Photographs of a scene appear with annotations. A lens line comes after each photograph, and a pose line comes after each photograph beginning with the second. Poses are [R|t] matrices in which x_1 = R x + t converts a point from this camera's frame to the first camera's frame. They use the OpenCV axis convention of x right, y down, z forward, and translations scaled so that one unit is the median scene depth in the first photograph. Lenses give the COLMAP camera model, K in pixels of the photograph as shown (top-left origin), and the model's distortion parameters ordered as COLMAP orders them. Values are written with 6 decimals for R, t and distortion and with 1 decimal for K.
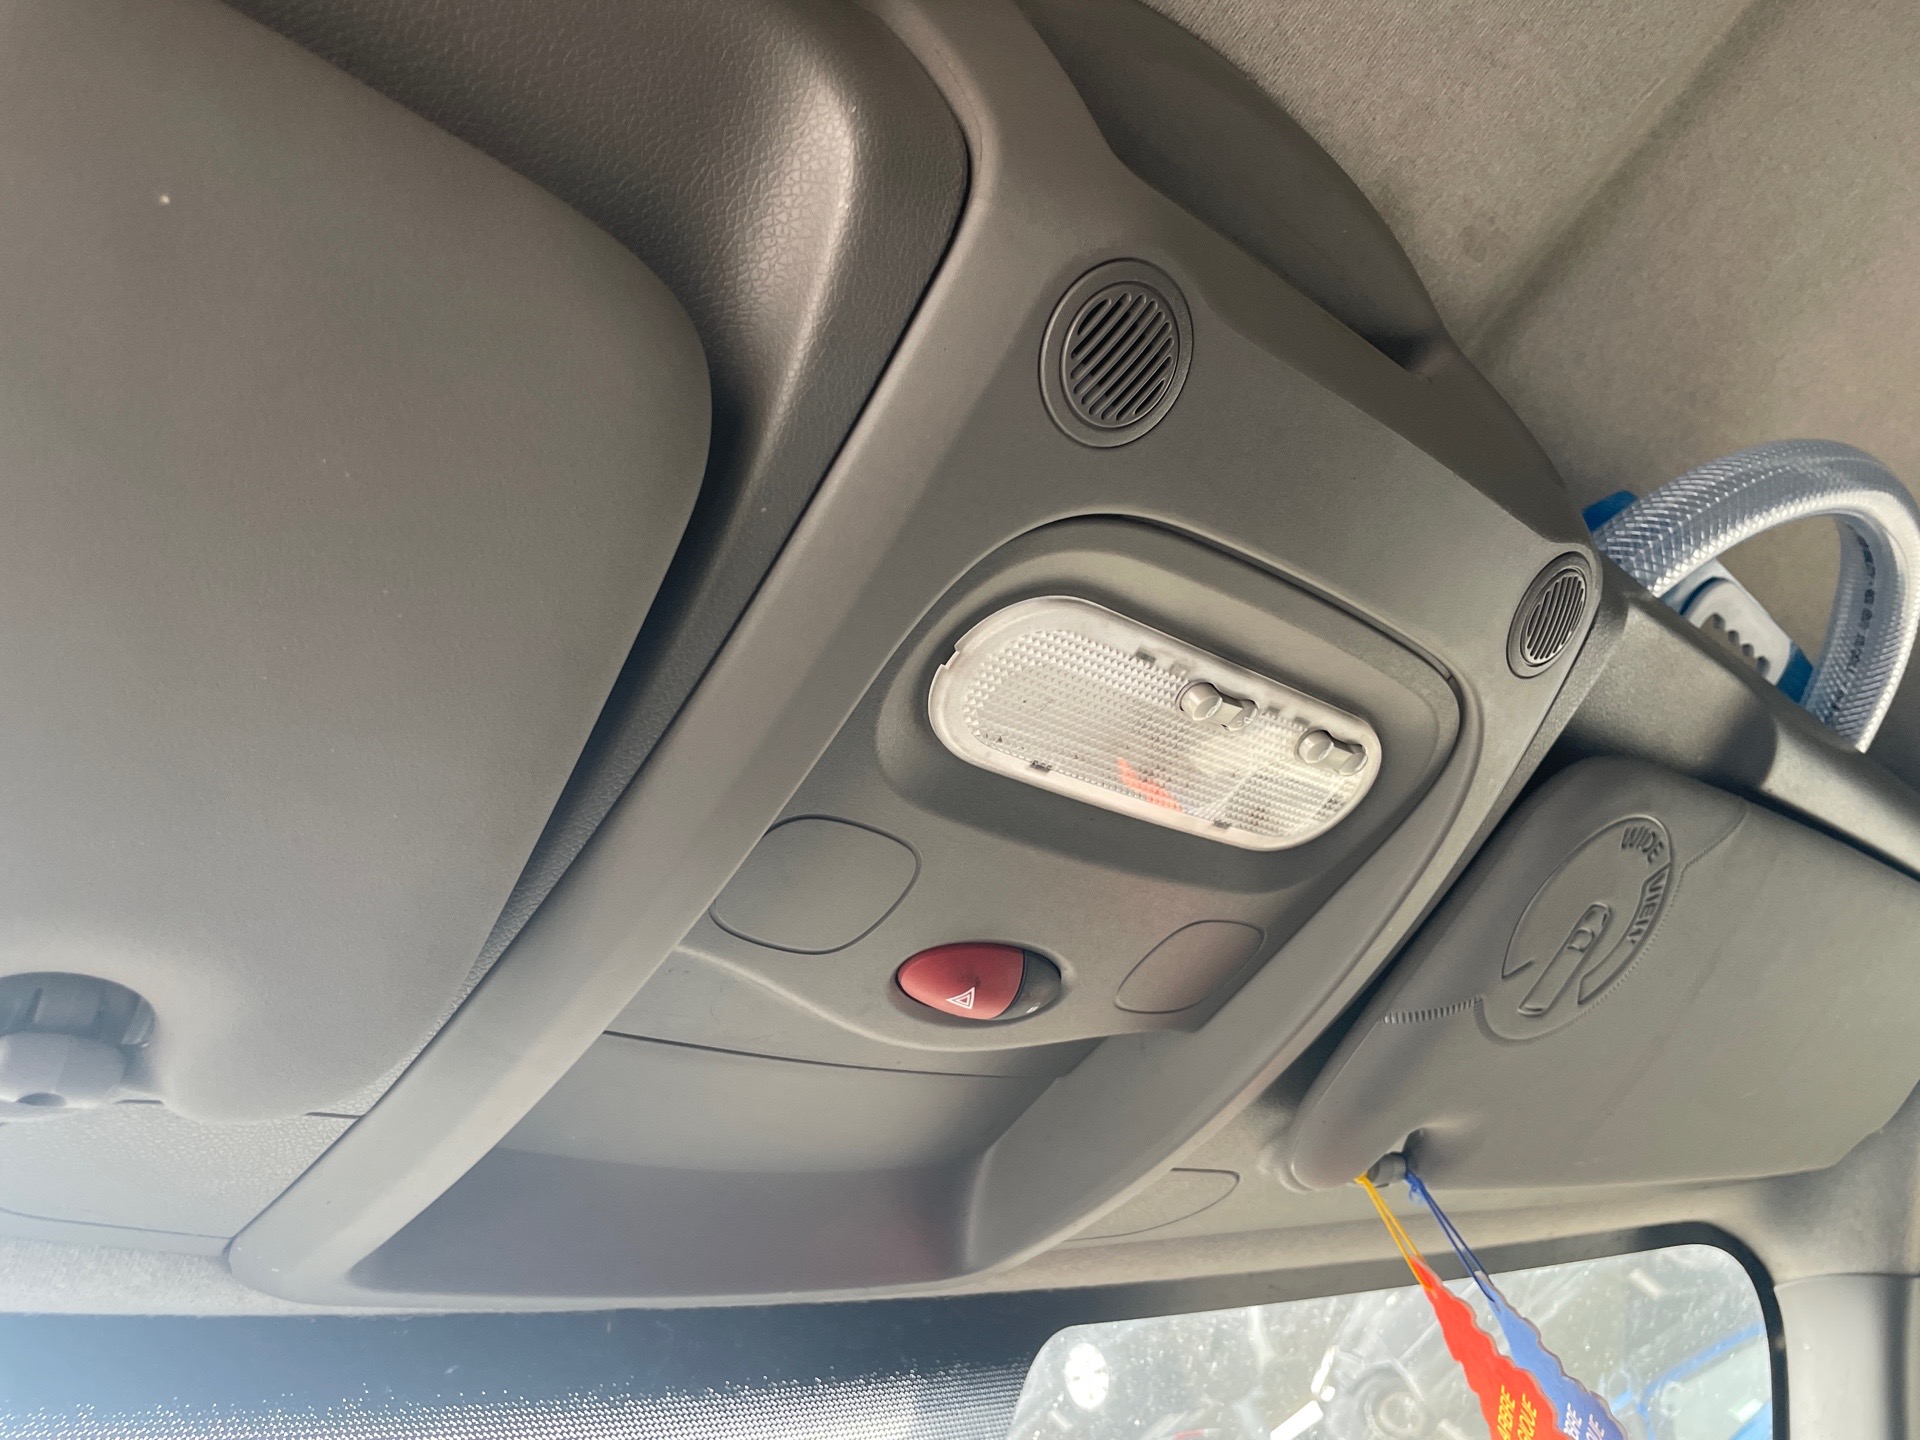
lens RADIAL K [[1449.4, 0, 943.5], [0, 1449.4, 730.1], [0, 0, 1]] dist [0.078533, -0.098226]
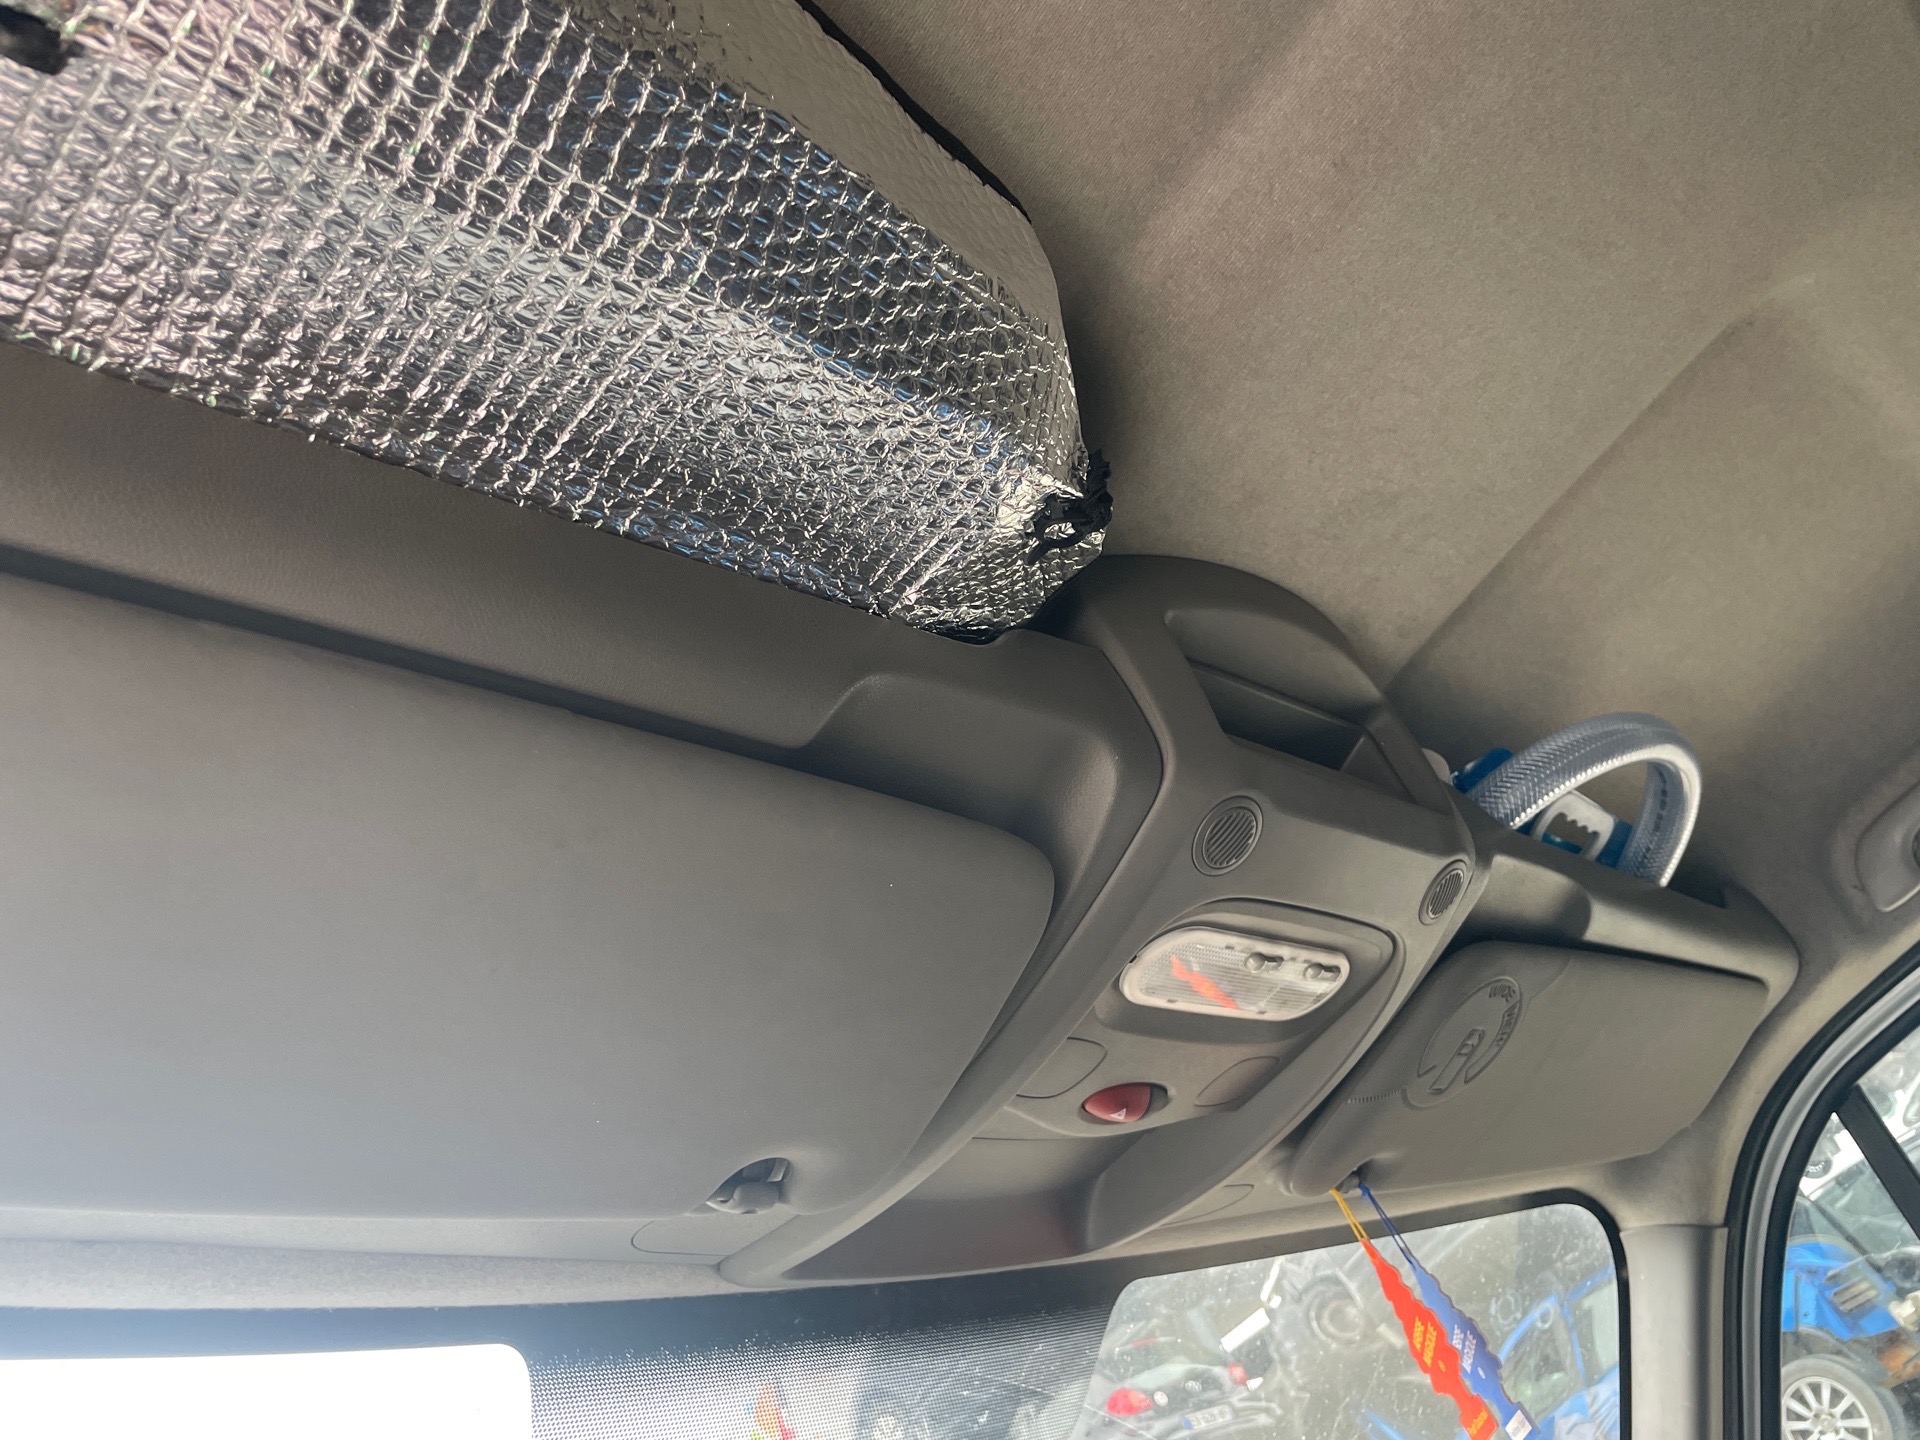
lens RADIAL K [[1449.4, 0, 959.6], [0, 1449.4, 707.1], [0, 0, 1]] dist [0.078533, -0.098226]
pose [[0.999044, -0.001908, 0.043664, -0.189280], [0.000313, 0.999333, 0.036510, -0.278279], [-0.043705, -0.036461, 0.998379, -0.558514]]
